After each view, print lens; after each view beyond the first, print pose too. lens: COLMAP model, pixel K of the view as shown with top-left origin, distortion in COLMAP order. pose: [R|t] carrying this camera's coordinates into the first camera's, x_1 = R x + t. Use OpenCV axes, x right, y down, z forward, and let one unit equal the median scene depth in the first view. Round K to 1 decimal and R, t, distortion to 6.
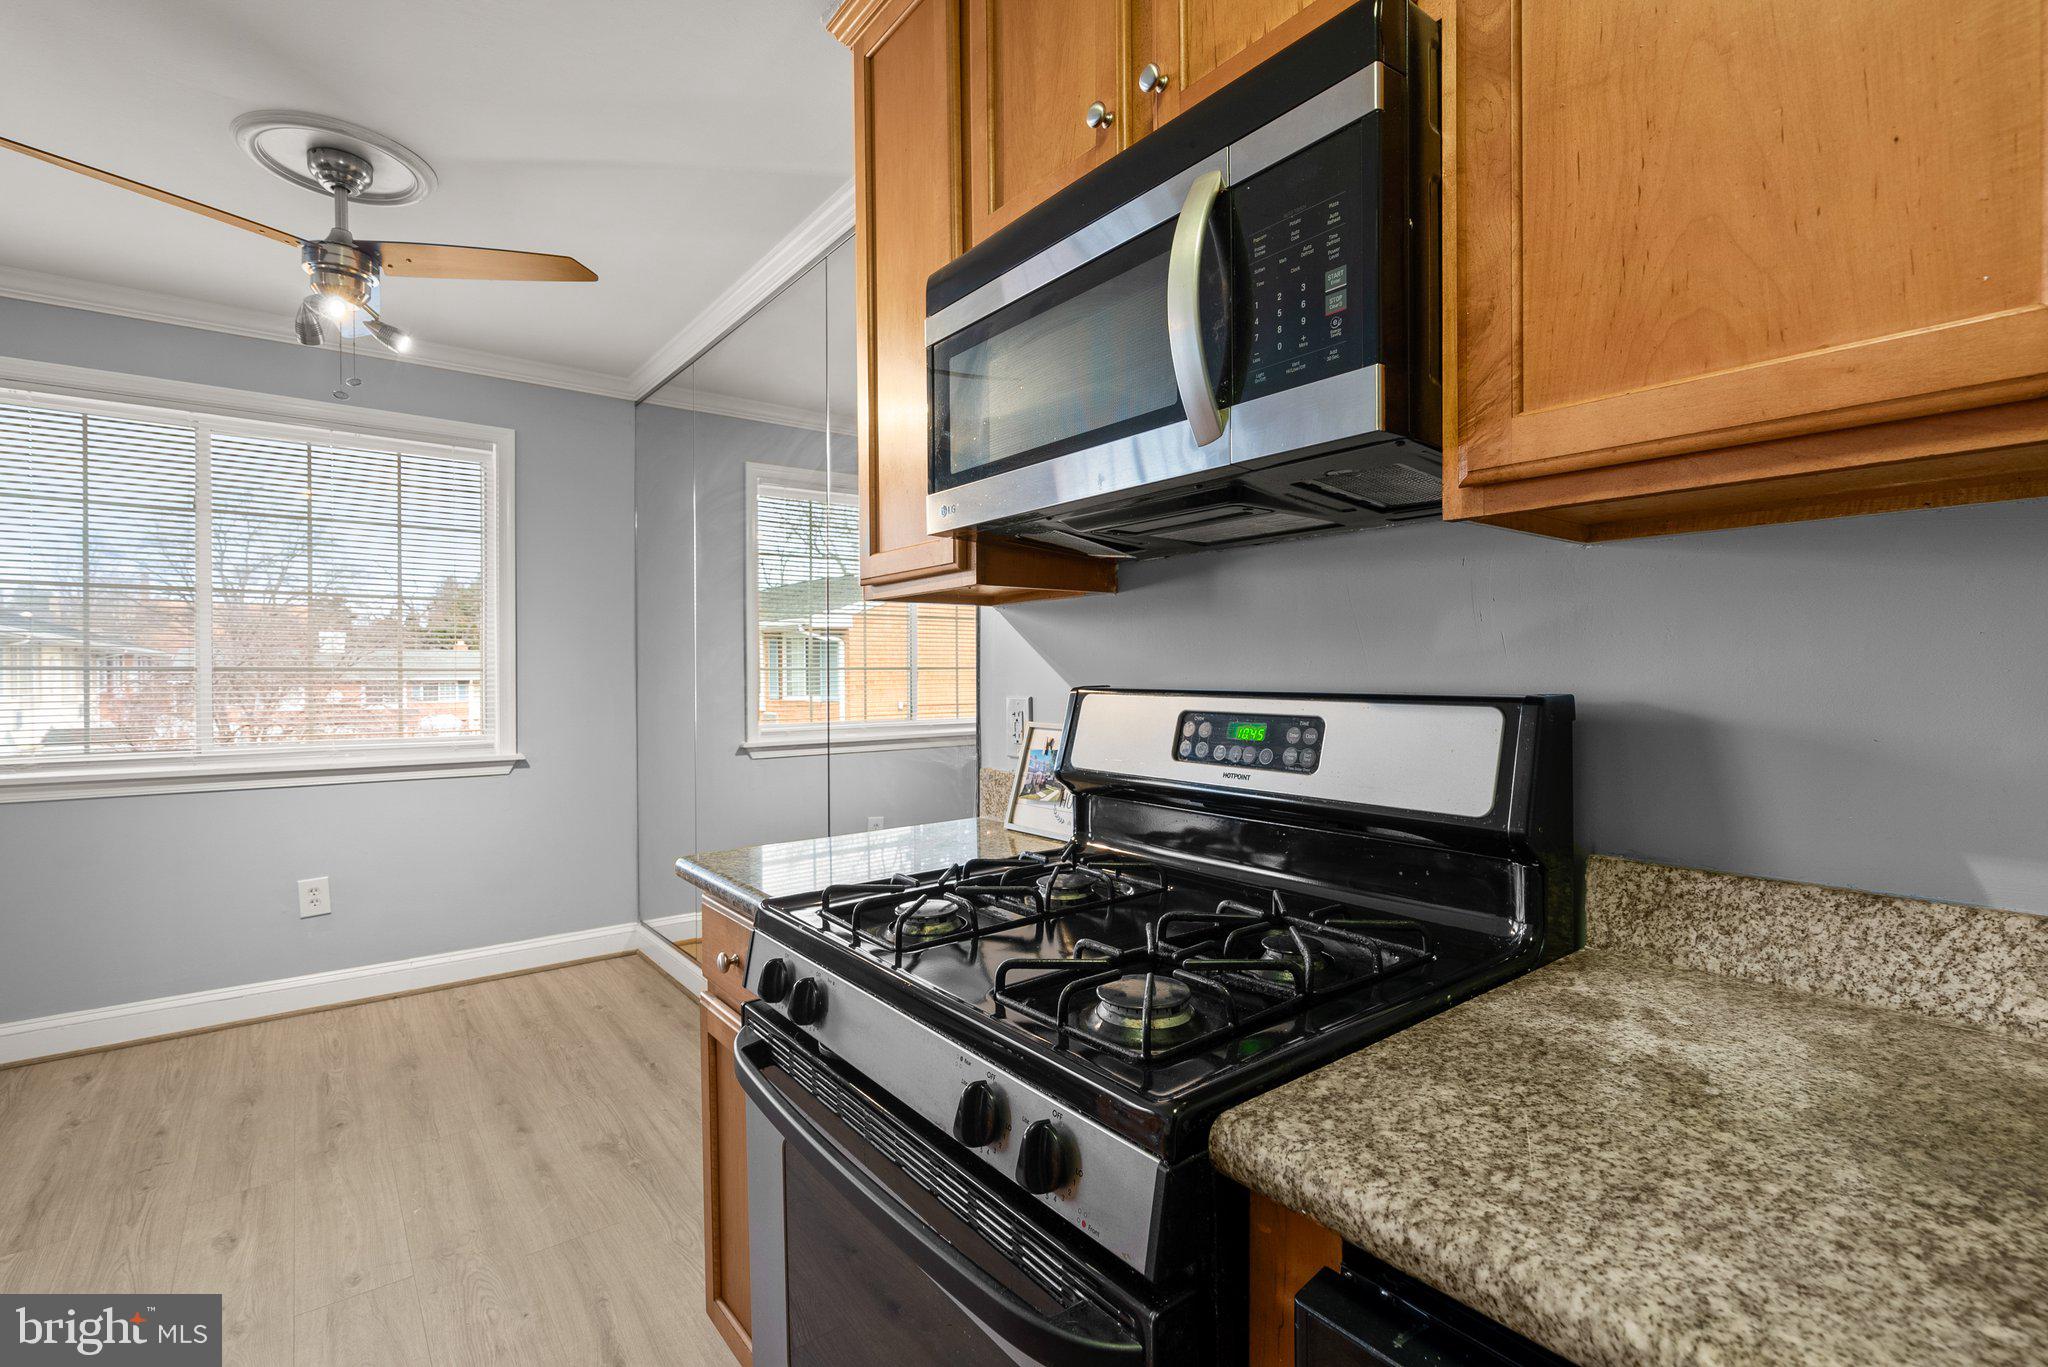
lens RADIAL K [[938.7, 0, 1005.7], [0, 938.7, 674.6], [0, 0, 1]] dist [-0.004879, 0.002349]
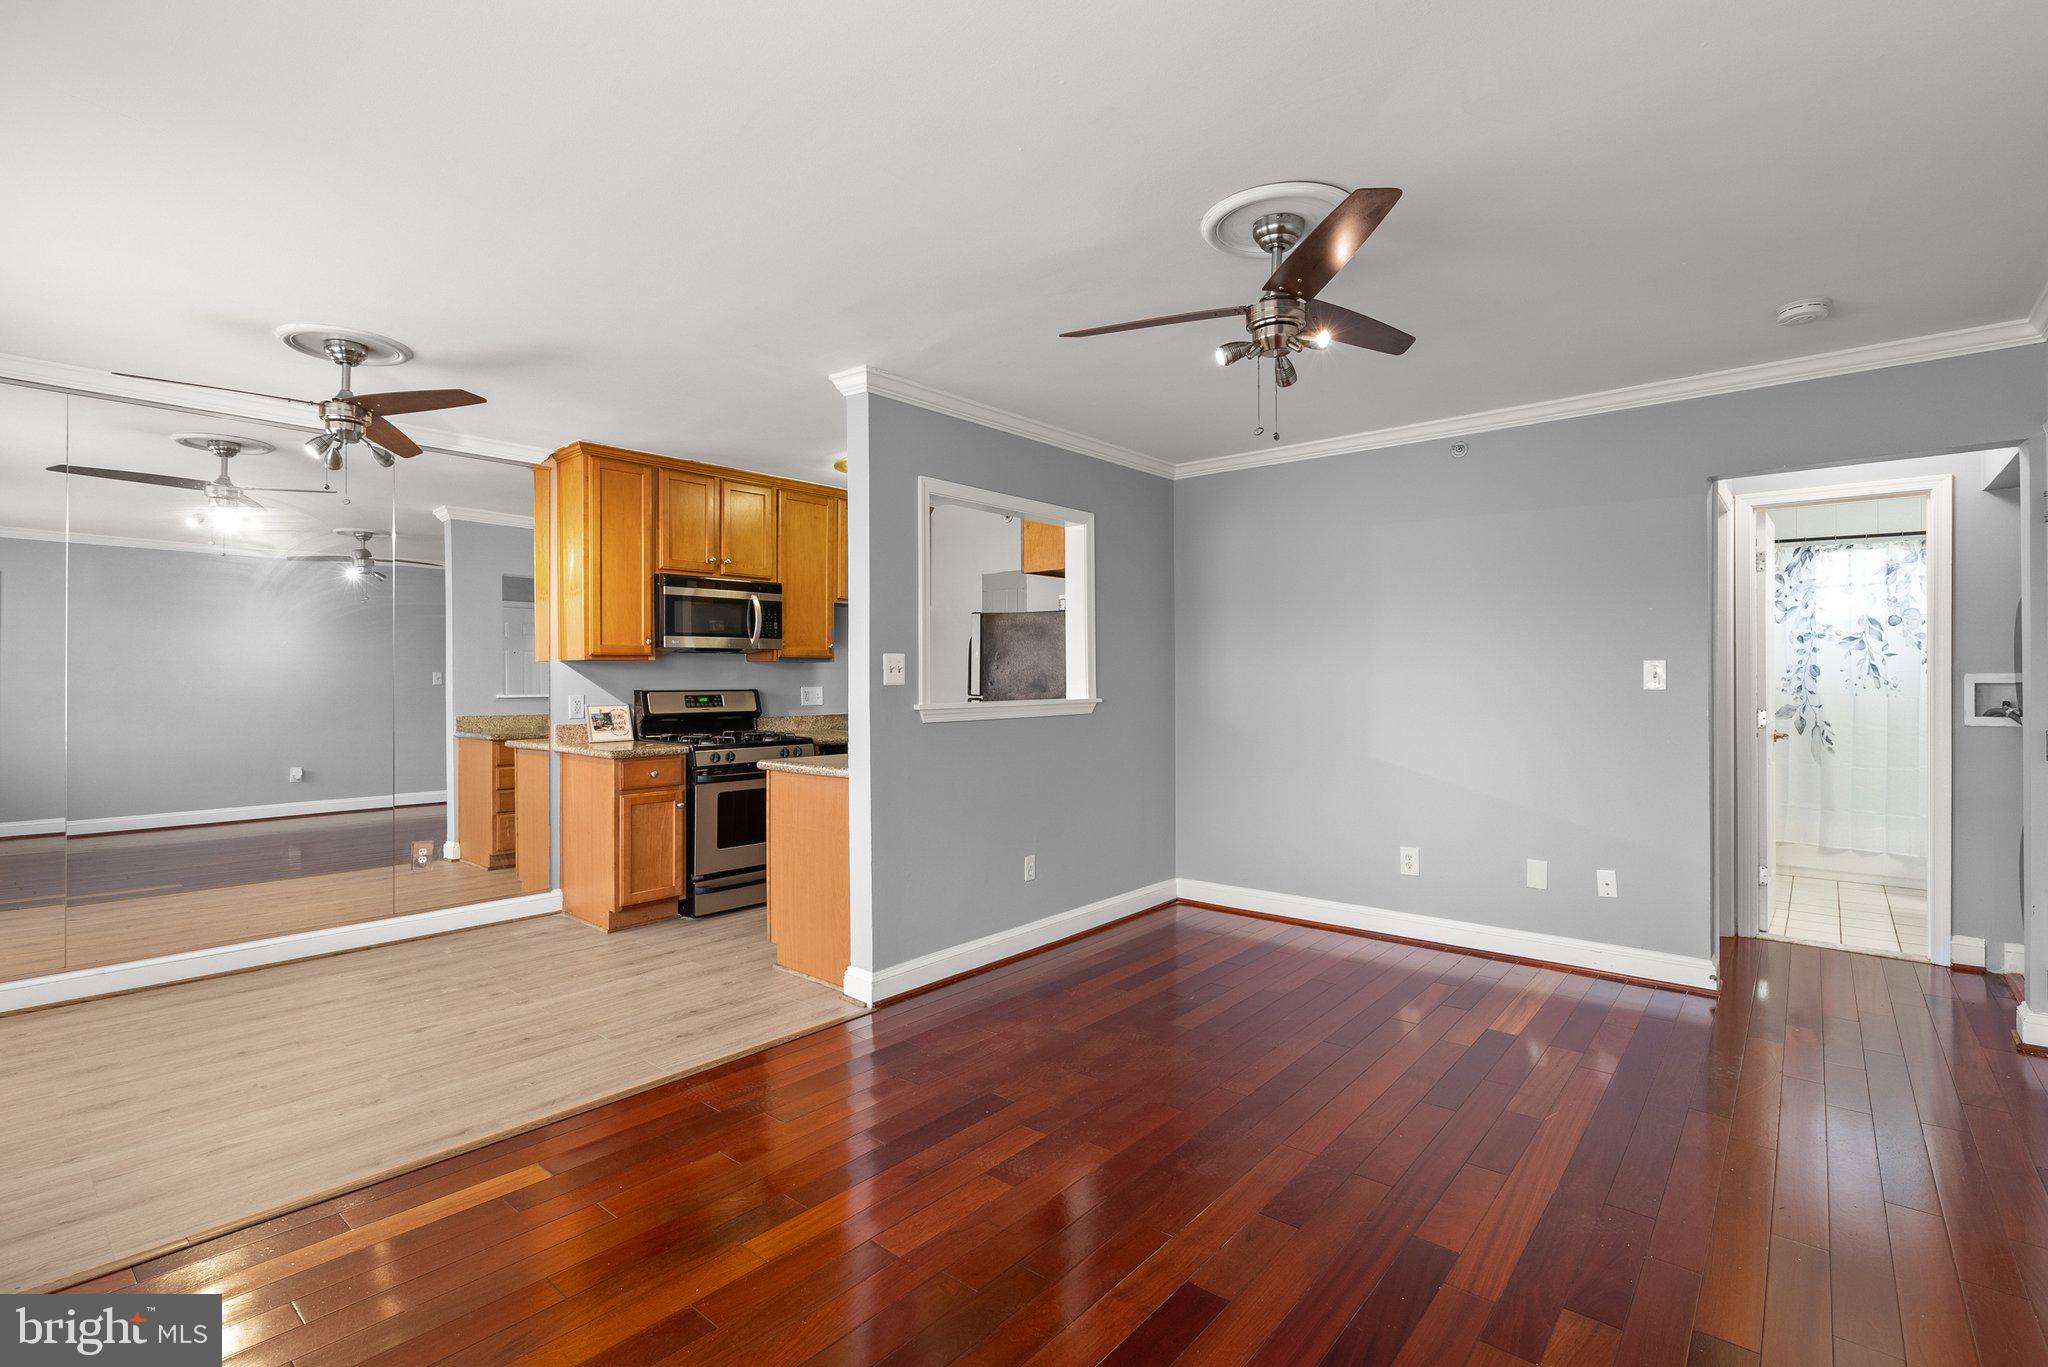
lens RADIAL K [[938.7, 0, 1004.3], [0, 938.7, 676.7], [0, 0, 1]] dist [-0.004879, 0.002349]
pose [[-0.191059, 0.006745, 0.981555, -4.238931], [0.008653, 0.999949, -0.005187, -0.008769], [-0.981540, 0.007503, -0.191108, 0.471795]]
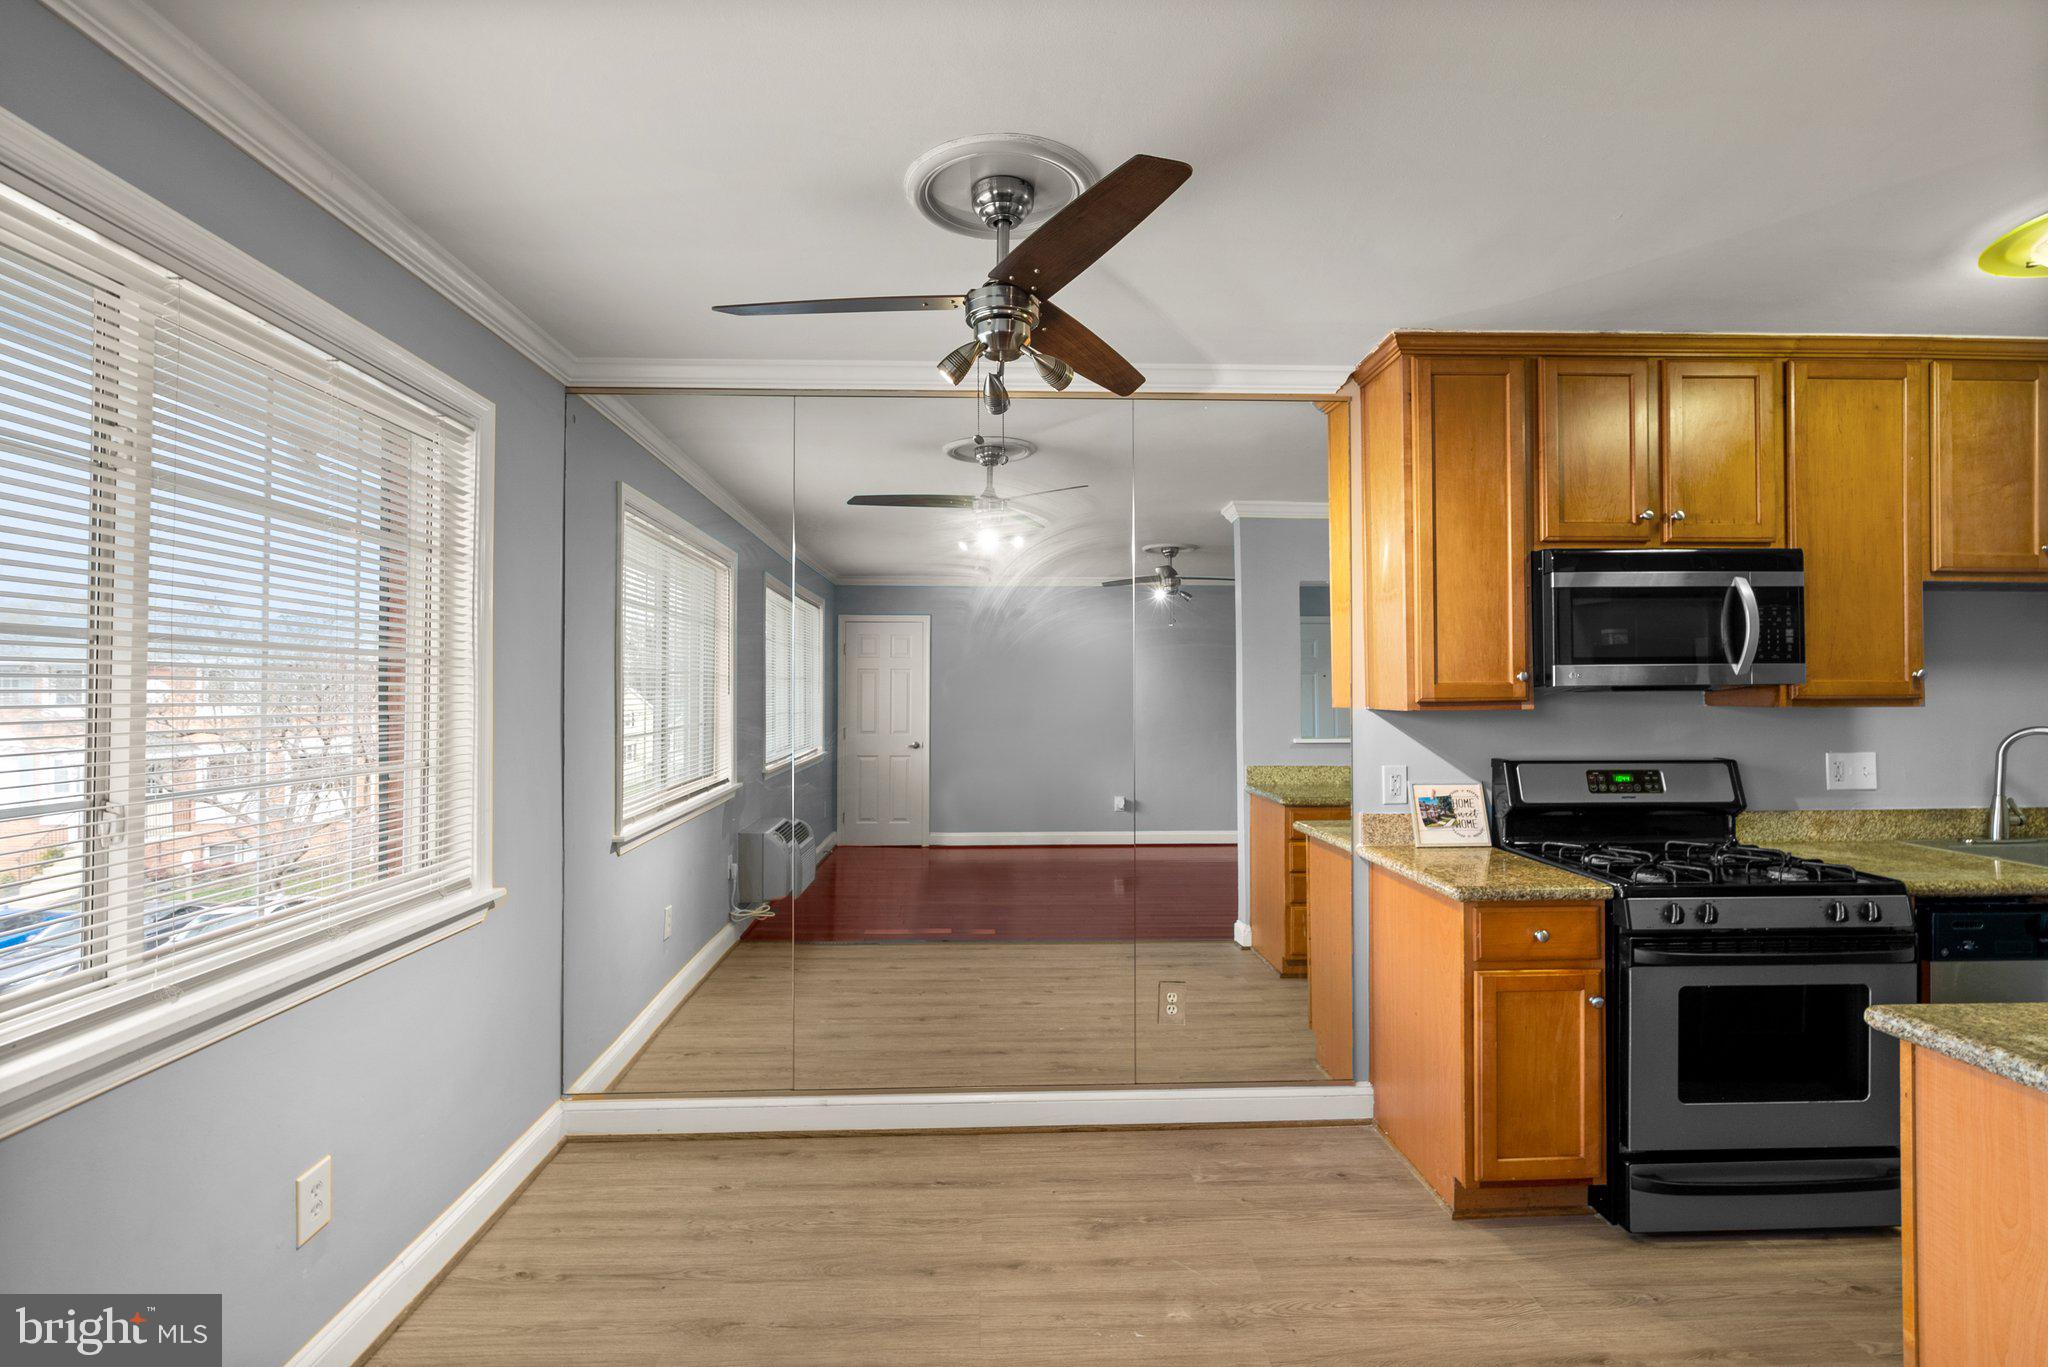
lens RADIAL K [[938.7, 0, 1032.9], [0, 938.7, 680.2], [0, 0, 1]] dist [-0.004879, 0.002349]
pose [[0.567799, 0.012751, 0.823069, -2.498341], [0.004891, 0.999810, -0.018863, -0.145212], [-0.823153, 0.014736, 0.567628, 0.886996]]
